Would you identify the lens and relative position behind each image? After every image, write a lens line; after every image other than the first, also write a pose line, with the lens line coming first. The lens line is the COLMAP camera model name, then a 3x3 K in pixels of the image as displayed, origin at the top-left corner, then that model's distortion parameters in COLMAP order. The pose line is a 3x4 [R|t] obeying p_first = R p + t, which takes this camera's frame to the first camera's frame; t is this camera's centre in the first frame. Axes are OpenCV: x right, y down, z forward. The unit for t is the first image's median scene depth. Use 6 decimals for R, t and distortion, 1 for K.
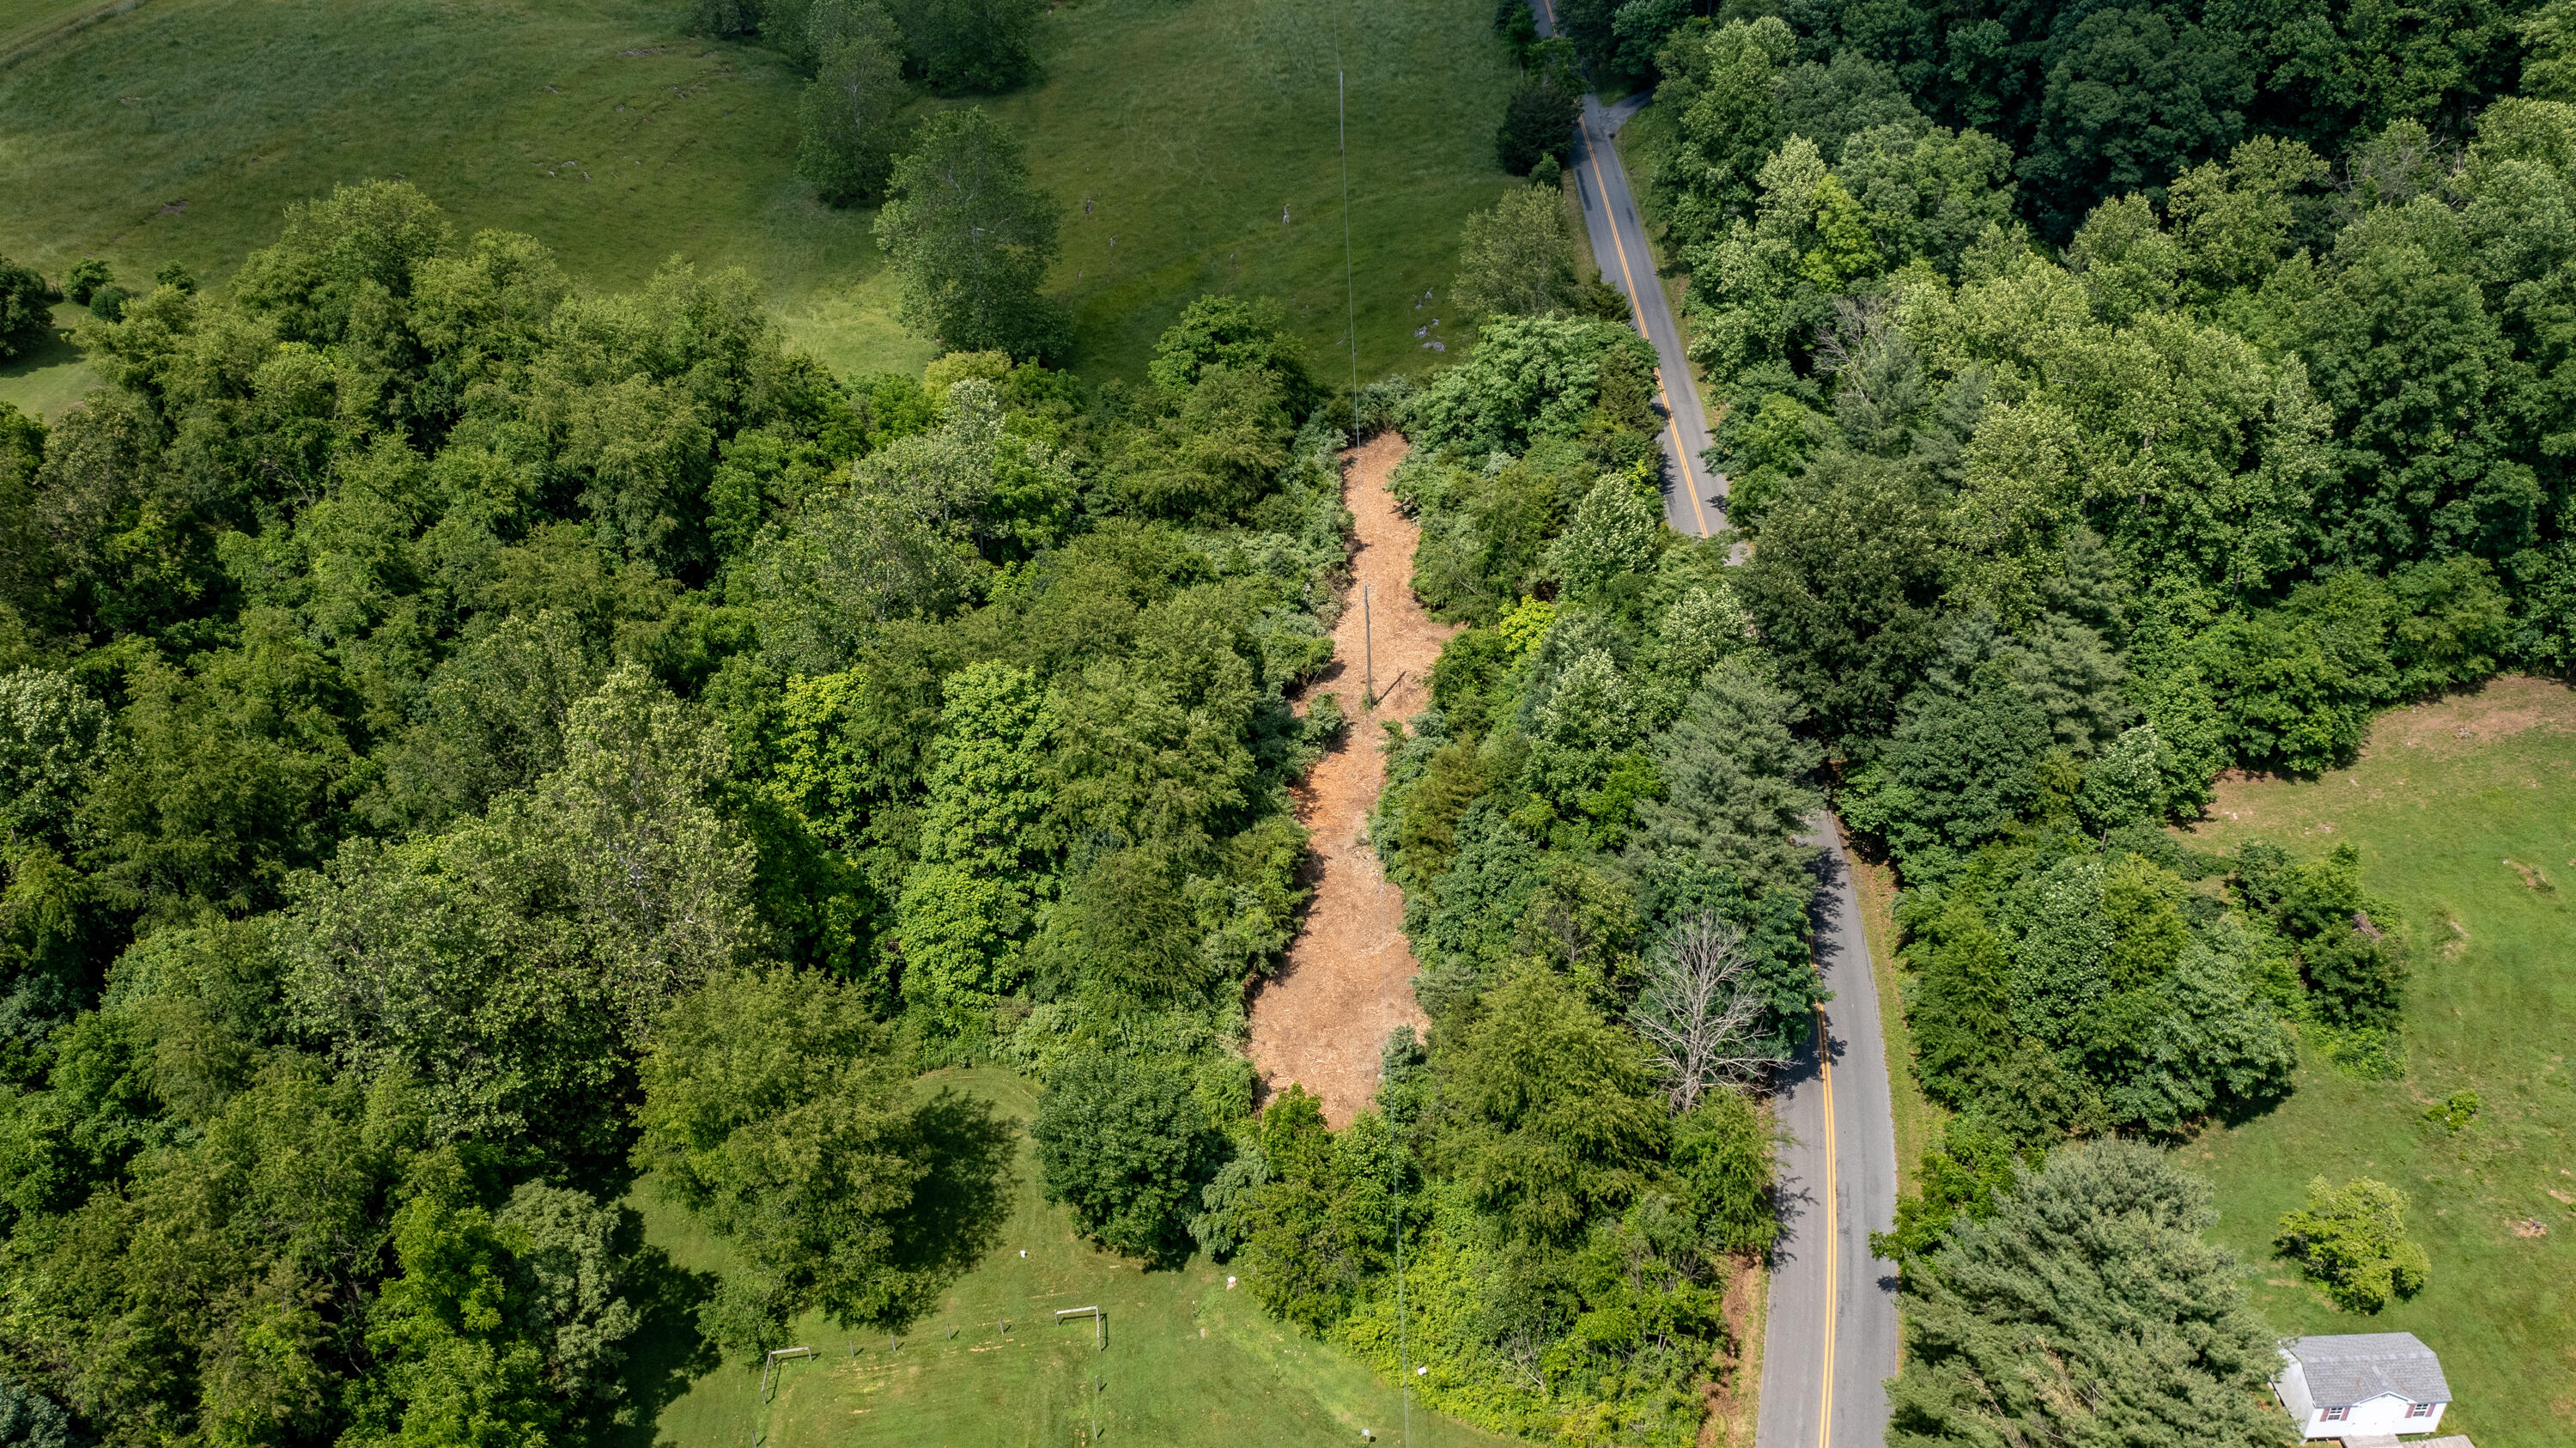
lens RADIAL K [[2060.0, 0, 1286.0], [0, 2060.0, 726.9], [0, 0, 1]] dist [-0.004742, 0.008169]
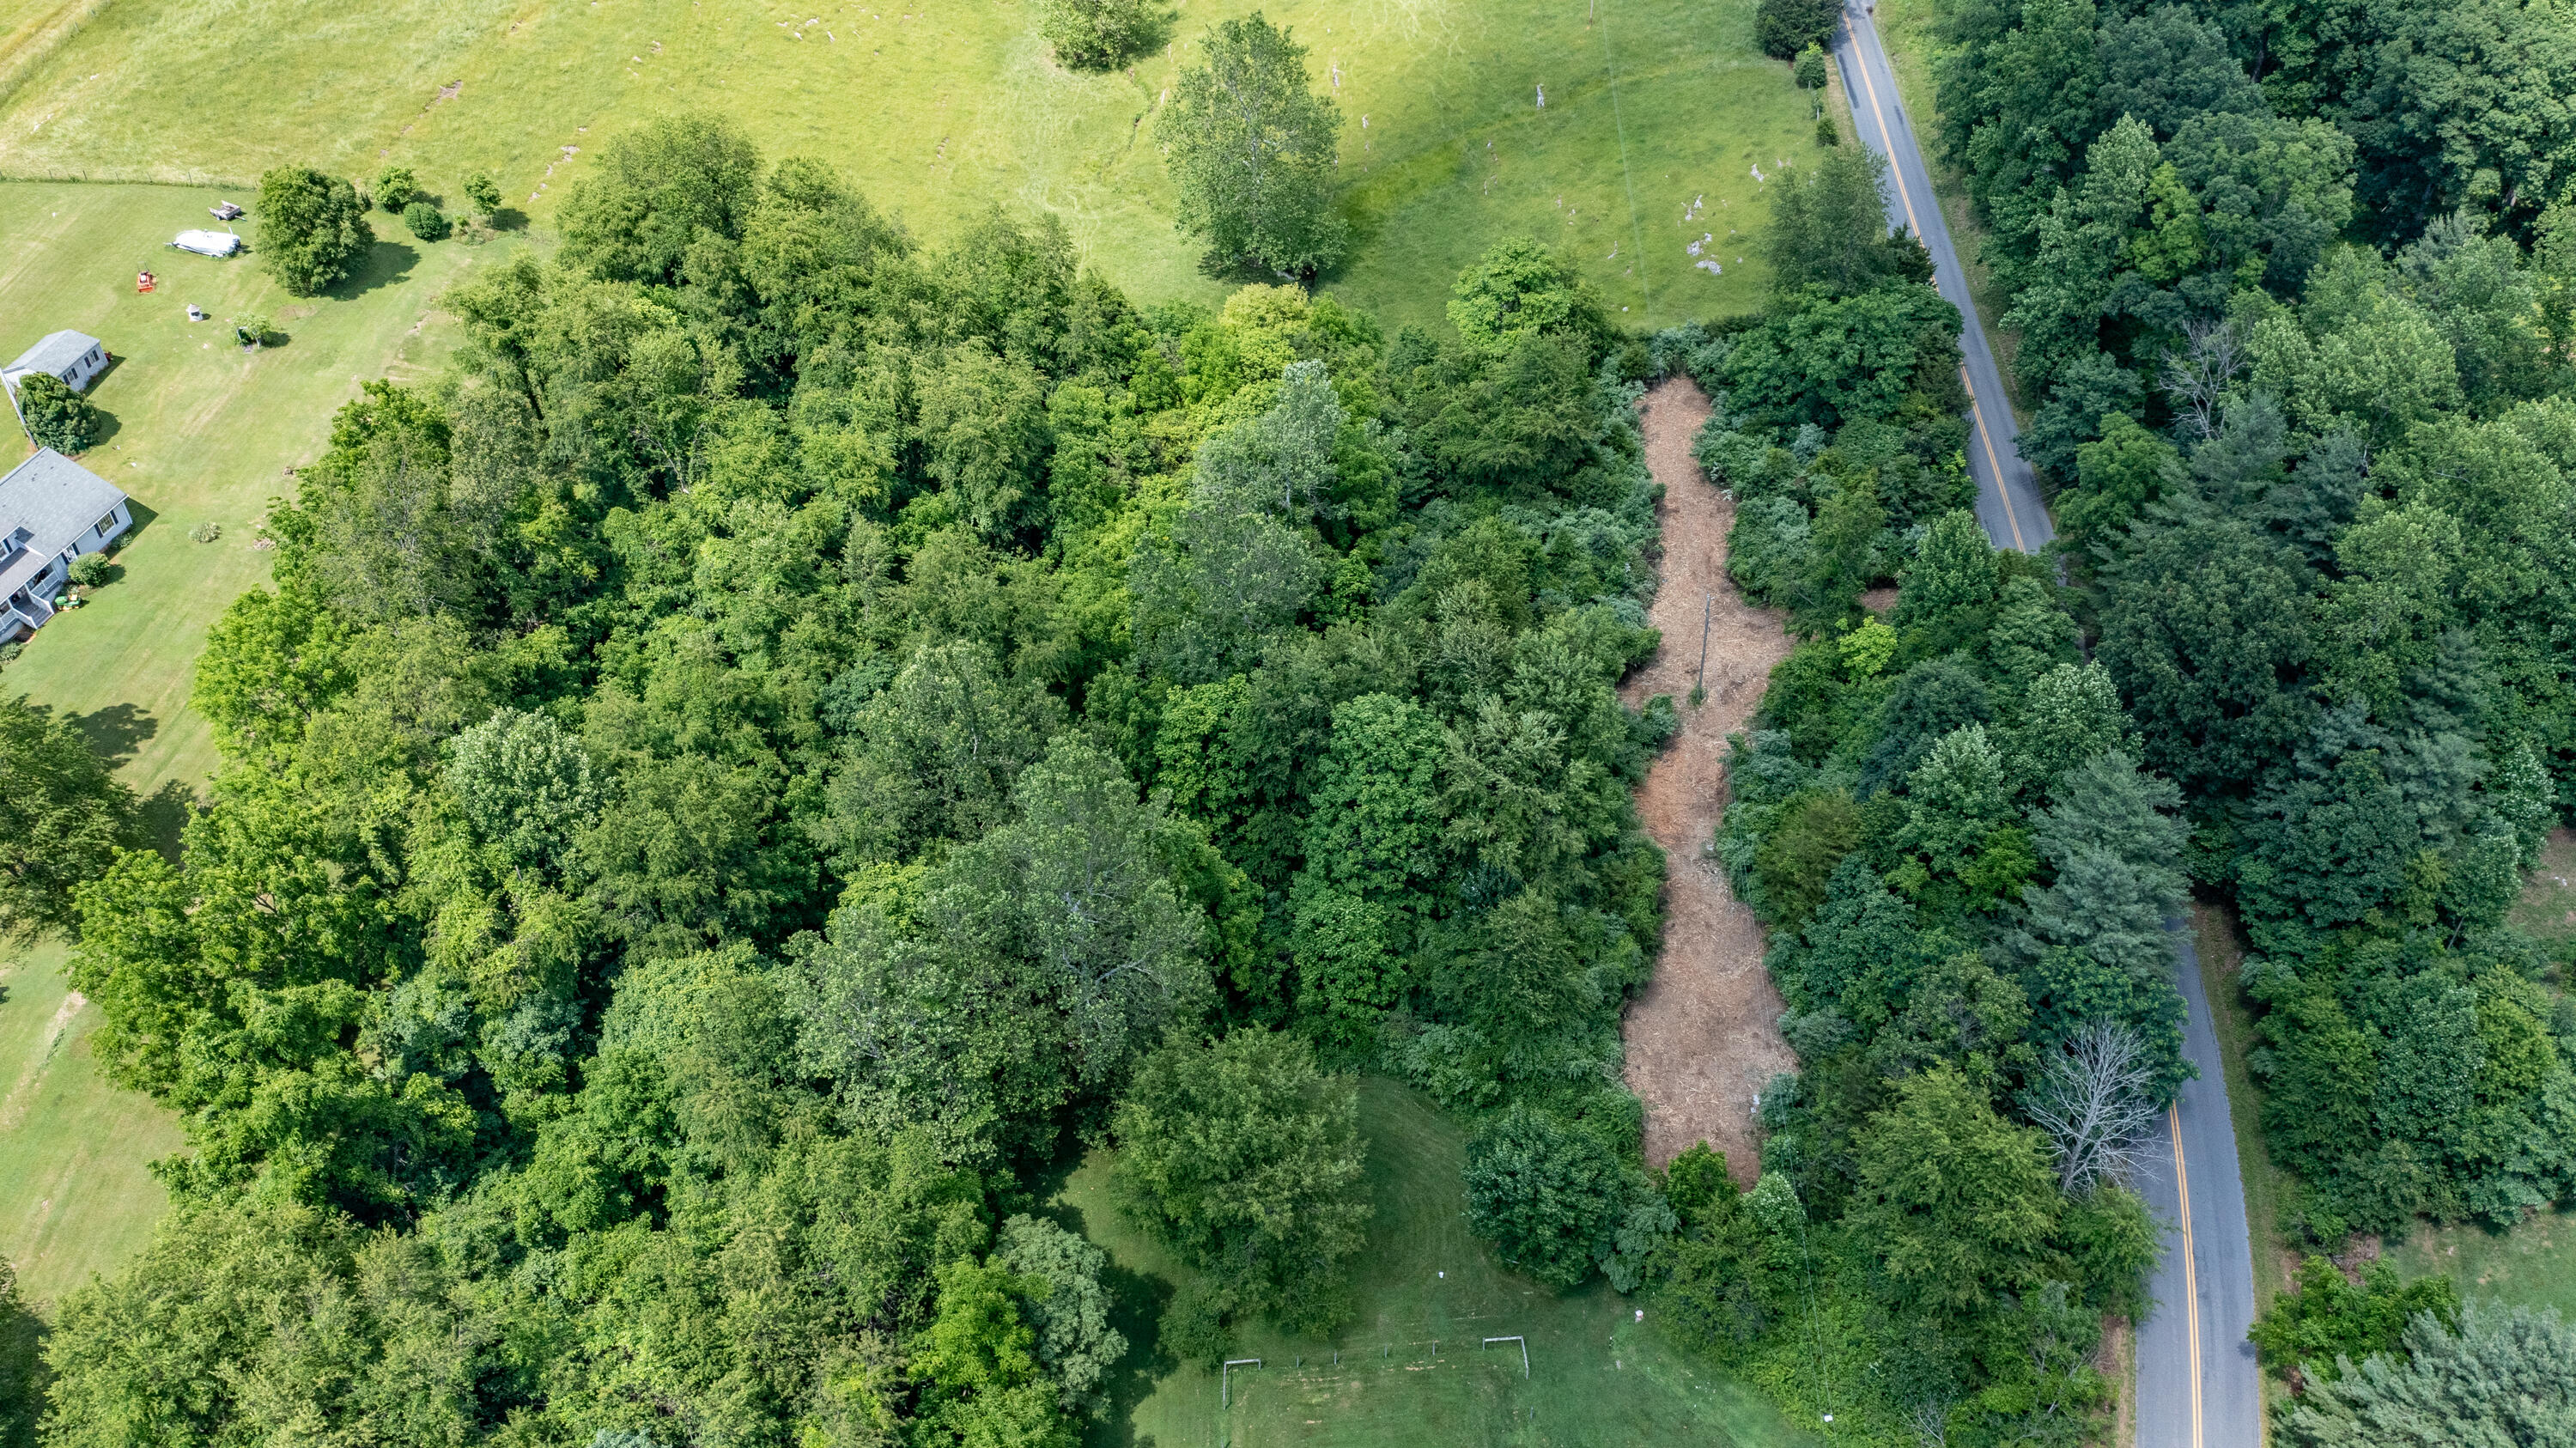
lens RADIAL K [[2060.0, 0, 1286.0], [0, 2060.0, 726.9], [0, 0, 1]] dist [-0.004742, 0.008169]
pose [[0.999397, 0.026066, -0.022925, -0.167850], [-0.022314, 0.988296, 0.150909, -0.175472], [0.026590, -0.150307, 0.988282, -0.049397]]
